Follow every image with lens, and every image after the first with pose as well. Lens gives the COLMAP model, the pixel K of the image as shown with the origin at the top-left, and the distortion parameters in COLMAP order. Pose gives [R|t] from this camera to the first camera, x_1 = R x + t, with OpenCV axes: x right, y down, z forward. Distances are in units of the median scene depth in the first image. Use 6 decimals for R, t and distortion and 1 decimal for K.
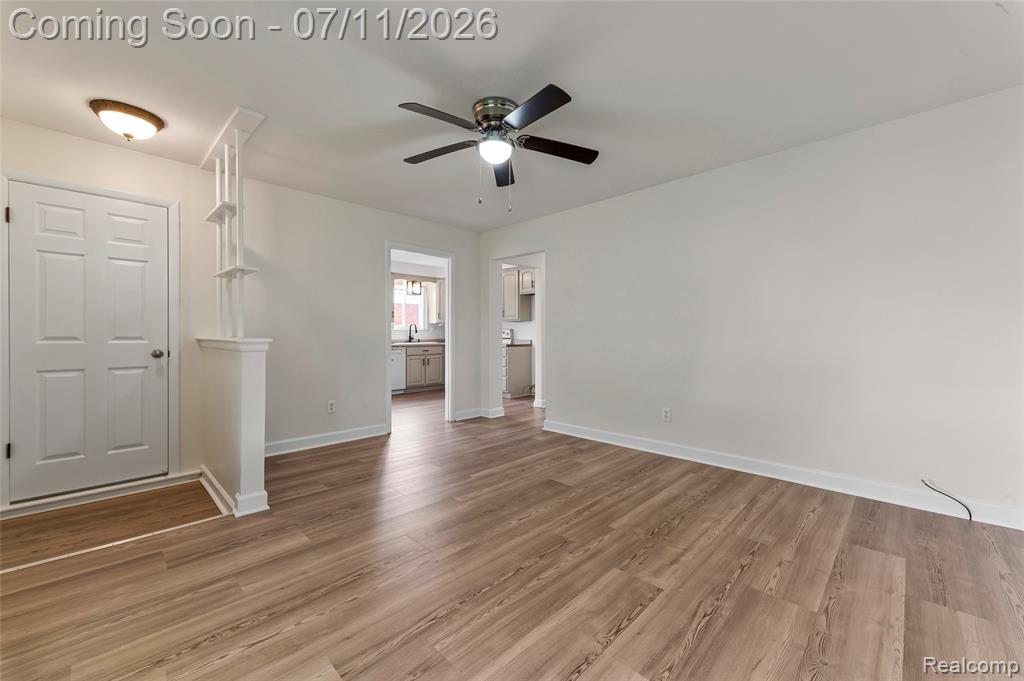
lens RADIAL K [[408.4, 0, 507.8], [0, 408.4, 337.8], [0, 0, 1]] dist [0.006733, -0.000323]
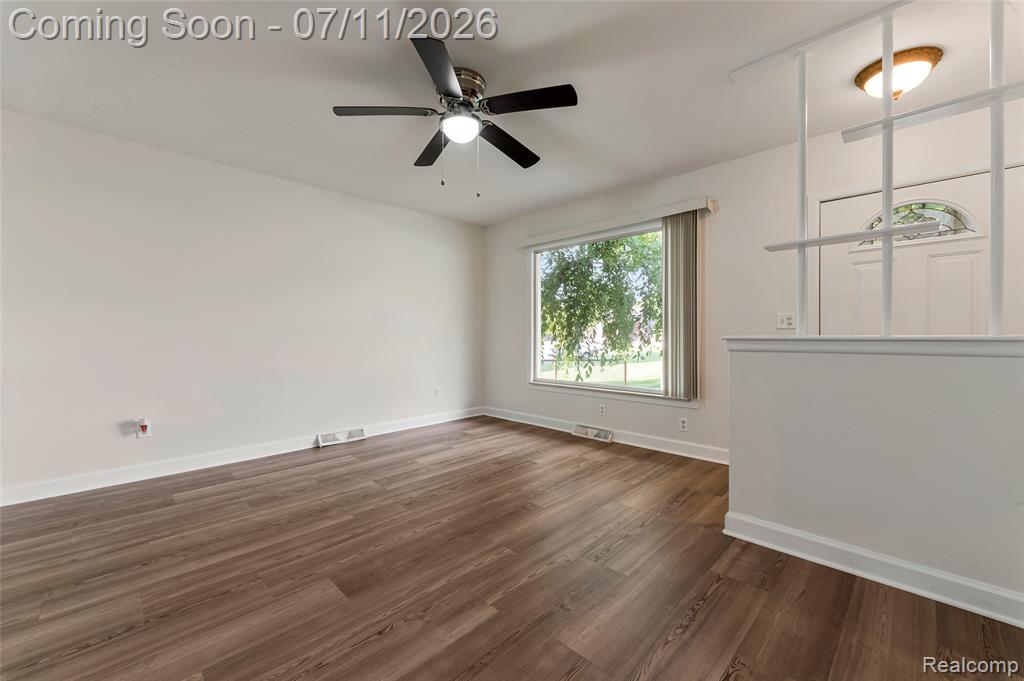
lens RADIAL K [[408.4, 0, 508.8], [0, 408.4, 335.0], [0, 0, 1]] dist [0.006733, -0.000323]
pose [[-0.999994, 0.003286, 0.000735, -0.125566], [0.003295, 0.999926, 0.011709, -0.011067], [-0.000696, 0.011712, -0.999931, 1.740719]]
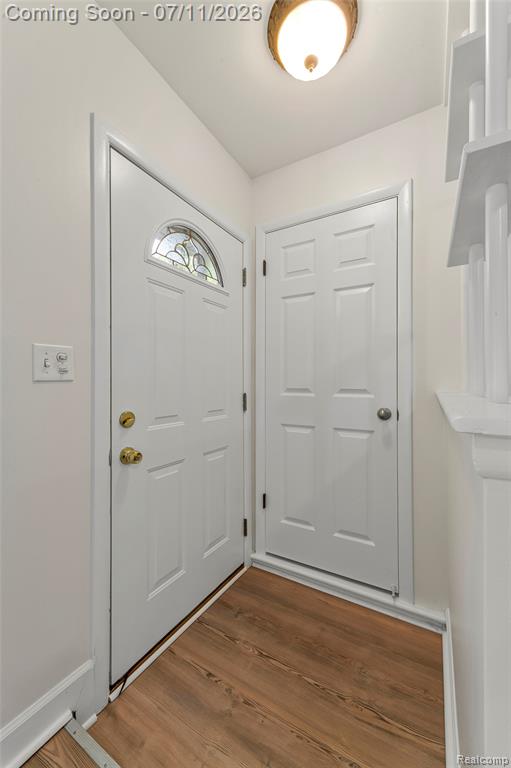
lens RADIAL K [[306.3, 0, 250.8], [0, 306.3, 383.7], [0, 0, 1]] dist [0.006733, -0.000323]
pose [[0.246728, -0.004597, -0.969074, -0.474891], [-0.005099, 0.999969, -0.006042, -0.008869], [0.969071, 0.006431, 0.246696, 0.759740]]
